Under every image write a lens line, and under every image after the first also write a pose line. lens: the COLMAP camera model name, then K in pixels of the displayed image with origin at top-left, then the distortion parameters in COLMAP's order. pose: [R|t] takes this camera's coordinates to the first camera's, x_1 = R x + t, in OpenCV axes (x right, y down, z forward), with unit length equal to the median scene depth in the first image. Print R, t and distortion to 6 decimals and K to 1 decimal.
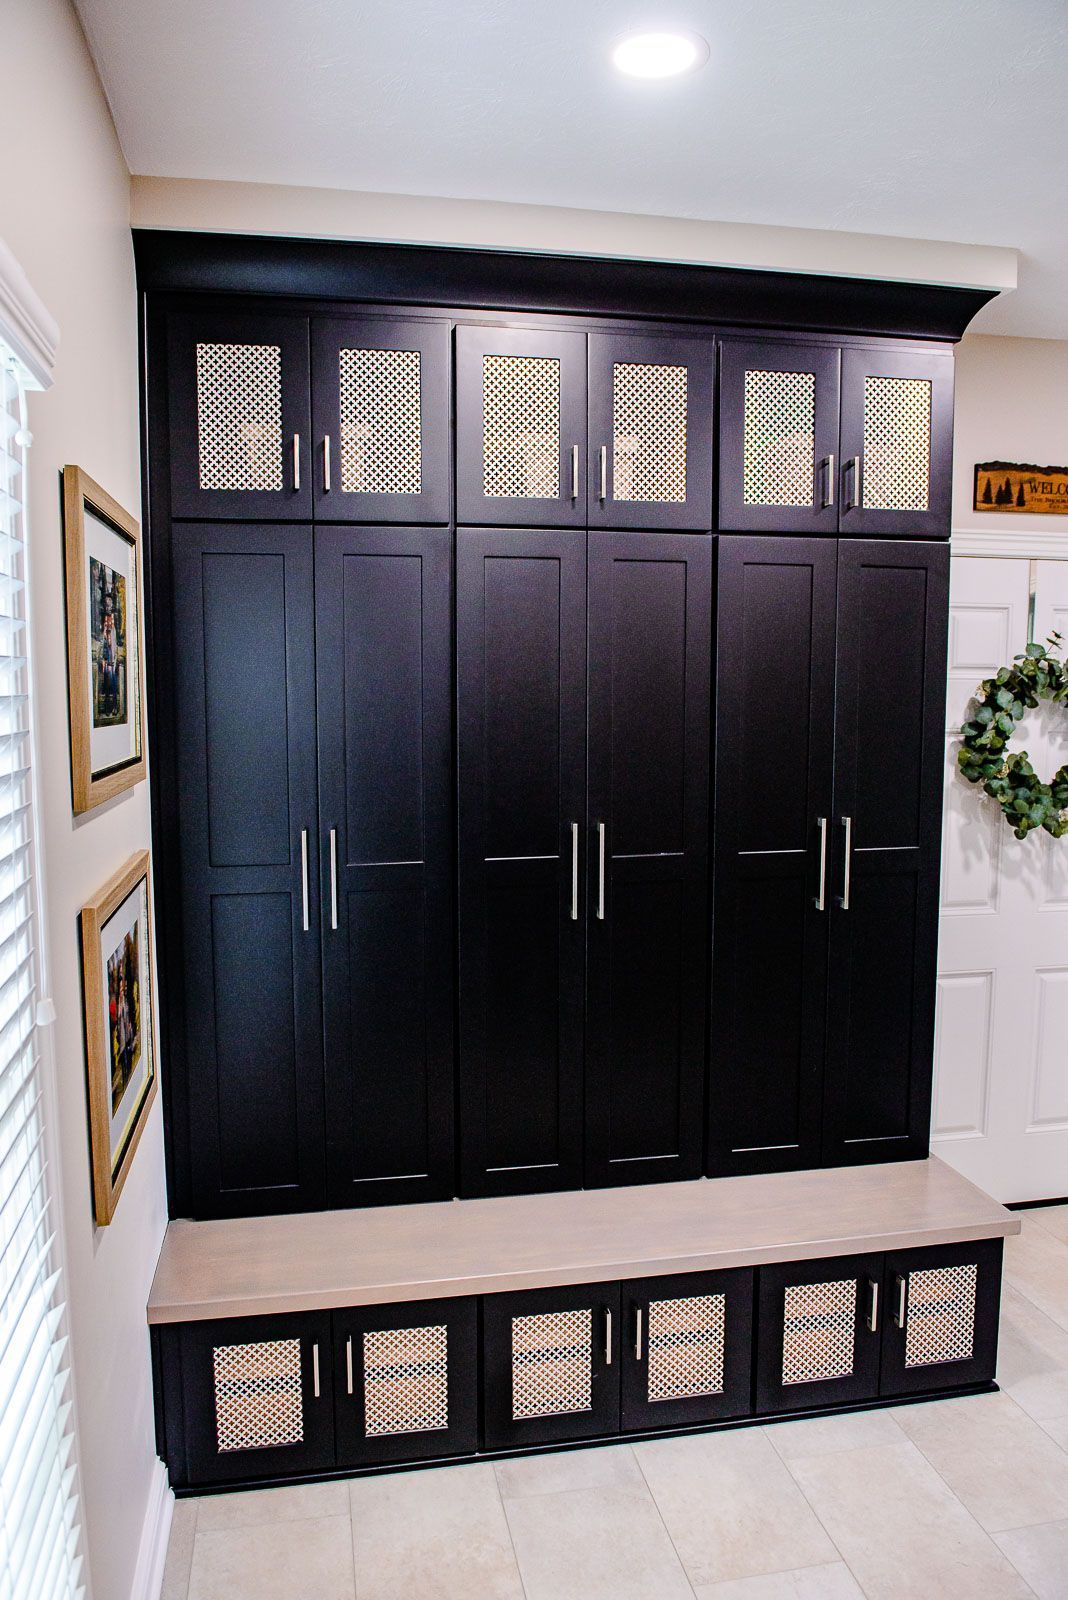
lens RADIAL K [[1272.6, 0, 545.1], [0, 1272.6, 818.4], [0, 0, 1]] dist [-0.033749, -0.025602]
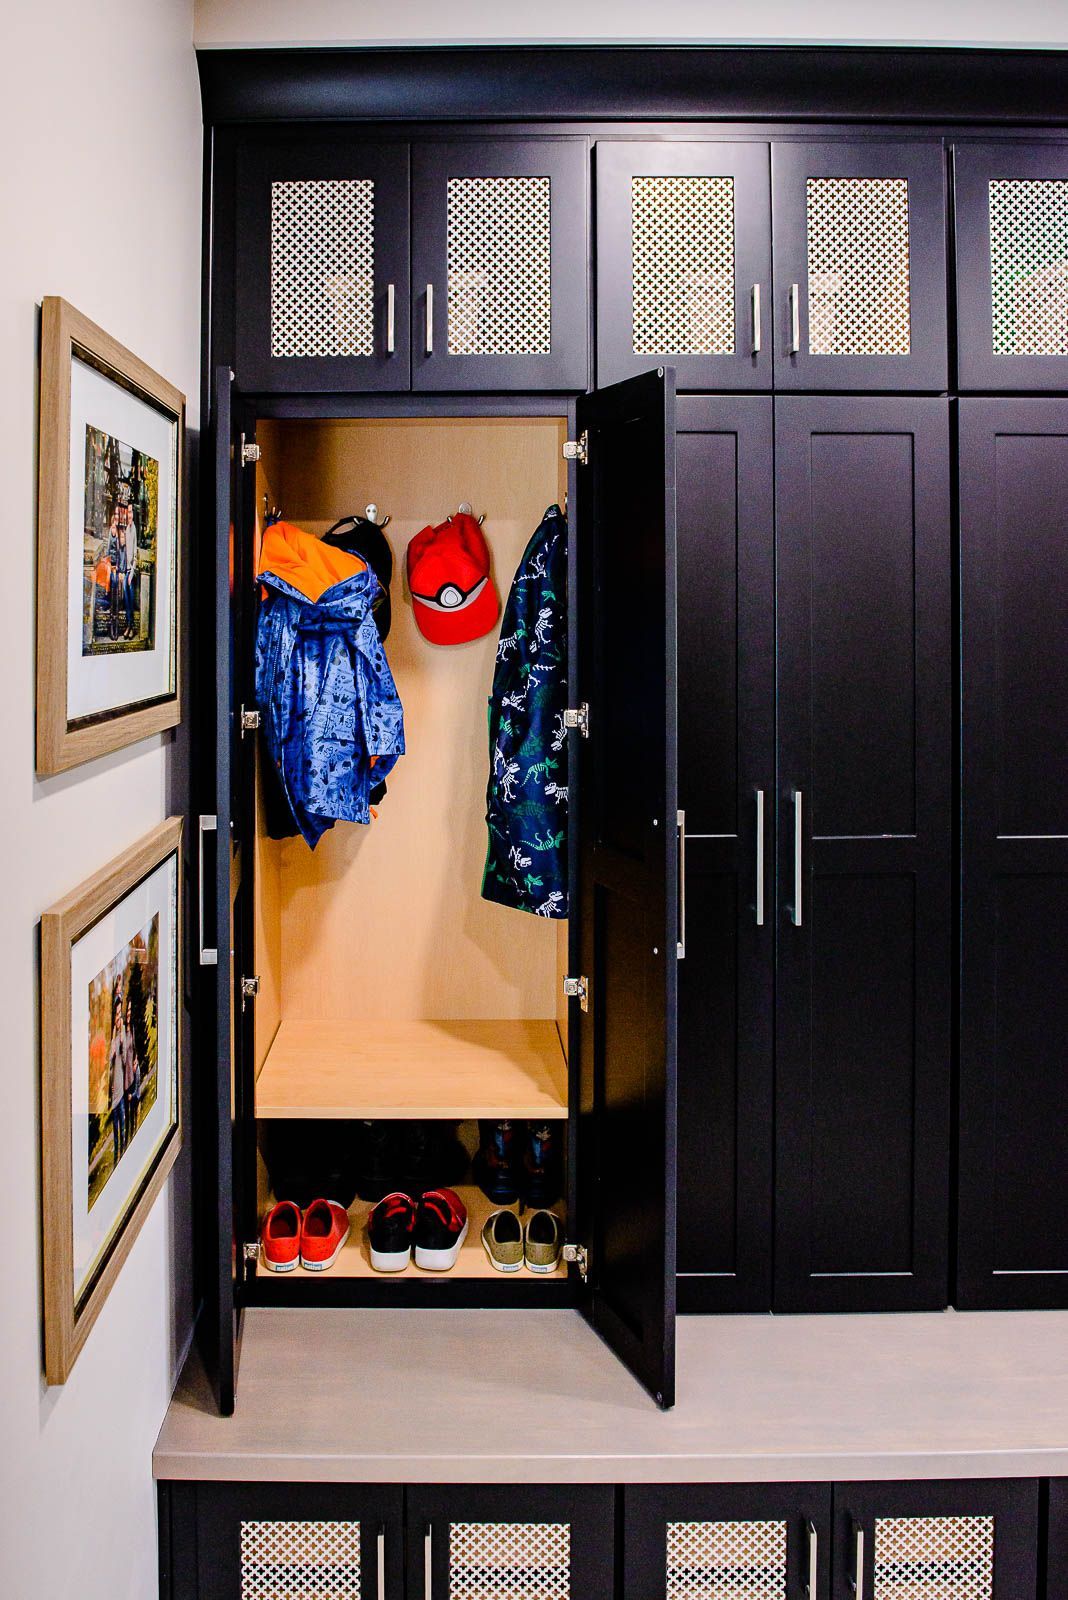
lens RADIAL K [[1356.5, 0, 399.8], [0, 1356.5, 571.5], [0, 0, 1]] dist [-0.054725, 0.006495]
pose [[0.974145, -0.006509, -0.225831, -0.002442], [-0.023868, 0.991026, -0.131519, -0.015638], [0.224661, 0.133508, 0.965248, 0.204340]]
